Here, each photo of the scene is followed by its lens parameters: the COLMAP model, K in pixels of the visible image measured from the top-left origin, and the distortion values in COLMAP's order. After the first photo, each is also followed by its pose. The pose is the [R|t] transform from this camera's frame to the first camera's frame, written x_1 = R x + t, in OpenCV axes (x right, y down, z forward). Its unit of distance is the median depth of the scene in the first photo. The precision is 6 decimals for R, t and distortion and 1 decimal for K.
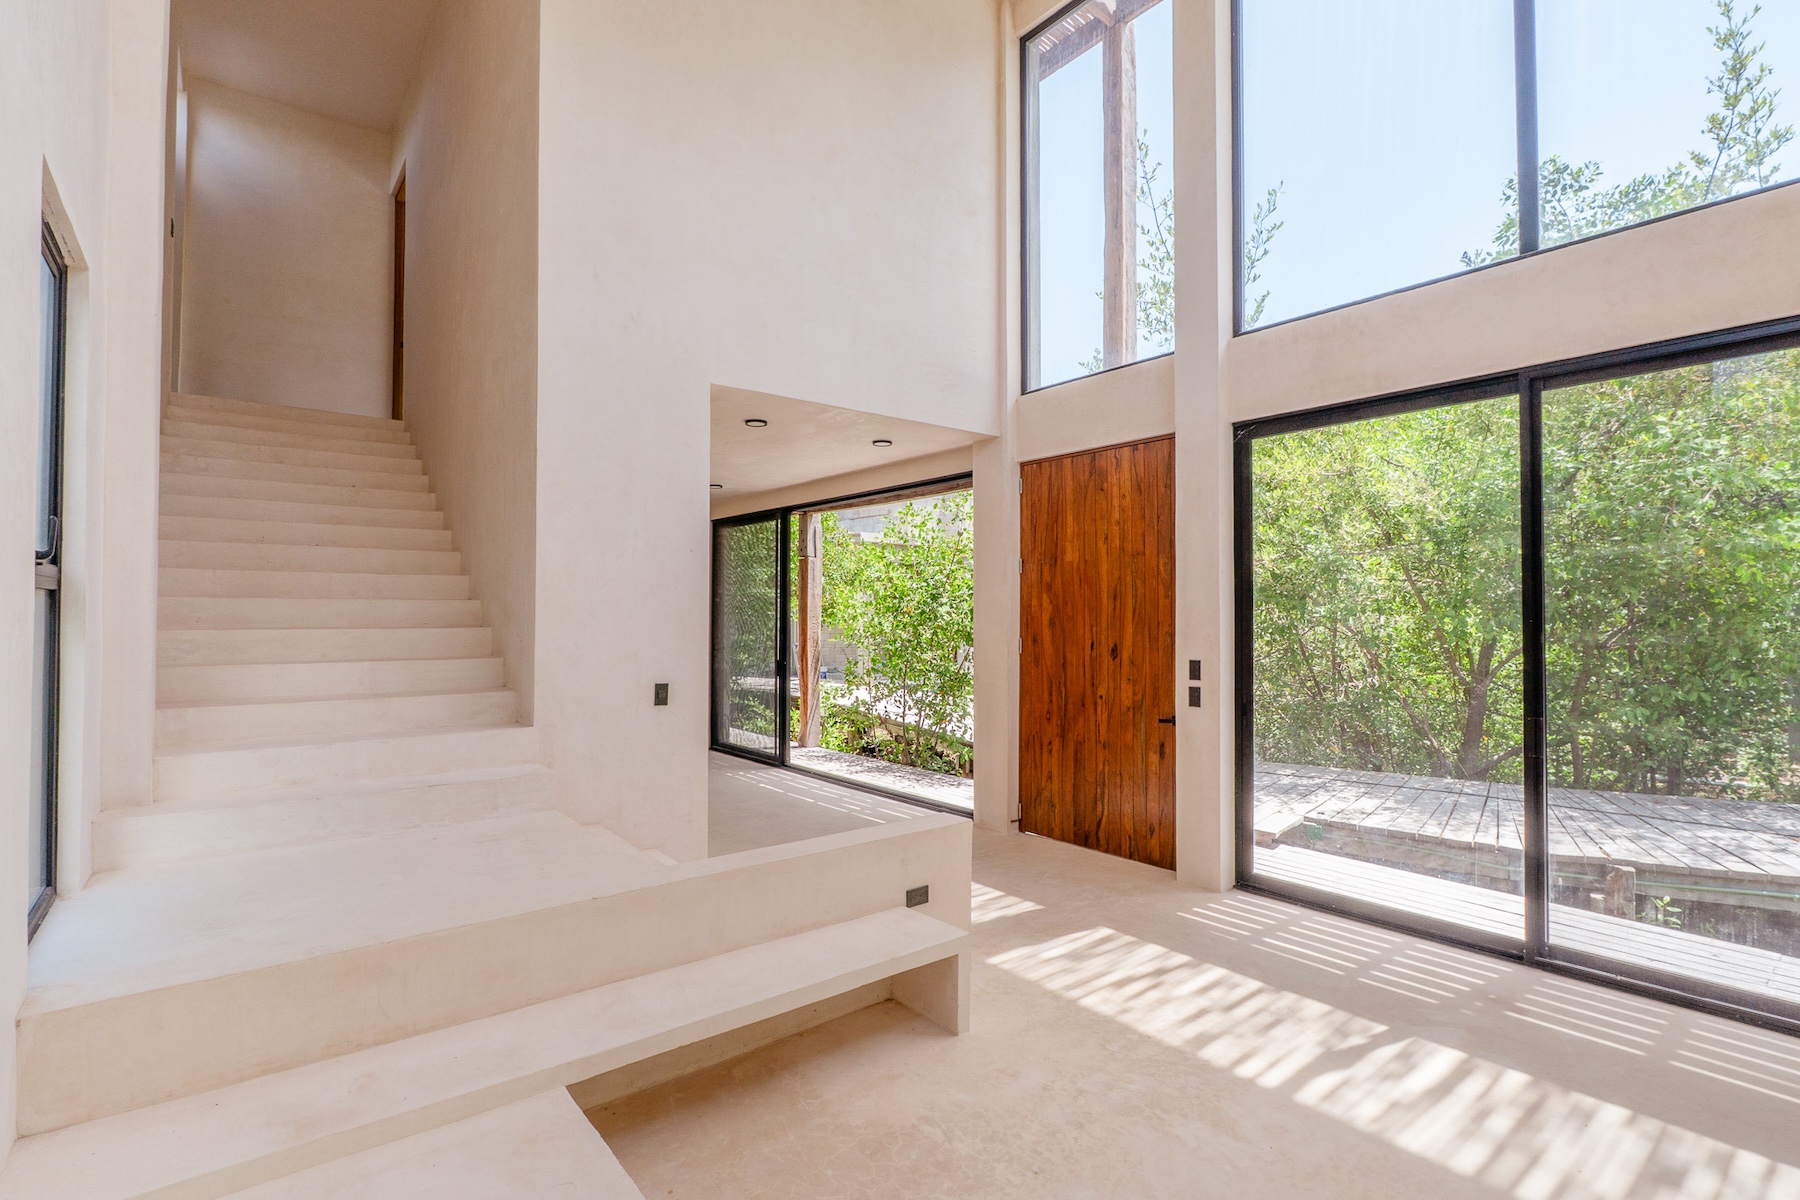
lens RADIAL K [[823.1, 0, 896.4], [0, 823.1, 601.4], [0, 0, 1]] dist [-0.011096, 0.001847]
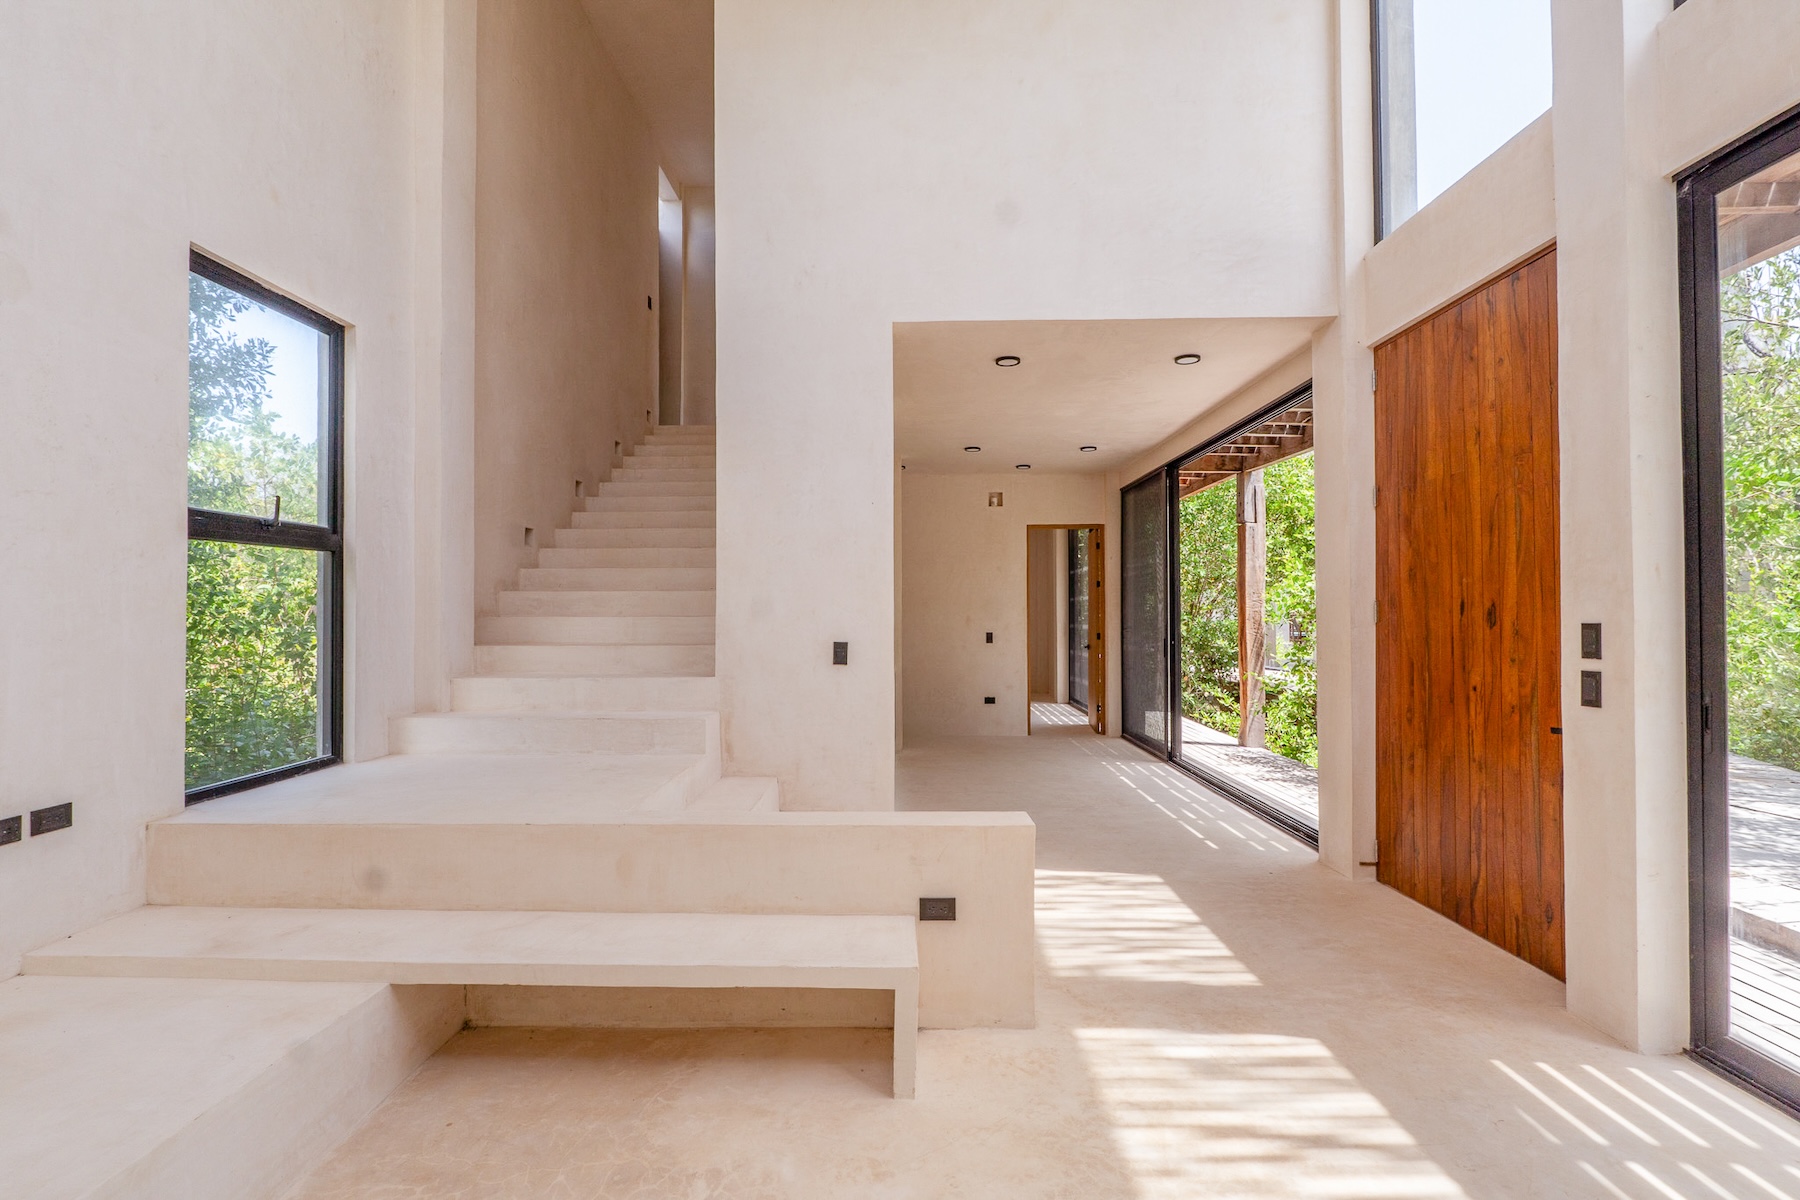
lens RADIAL K [[823.1, 0, 896.4], [0, 823.1, 601.4], [0, 0, 1]] dist [-0.011096, 0.001847]
pose [[0.773708, -0.011926, -0.633430, 0.315654], [0.015691, 0.999877, 0.000341, 0.044269], [0.633348, -0.010203, 0.773800, 0.245474]]
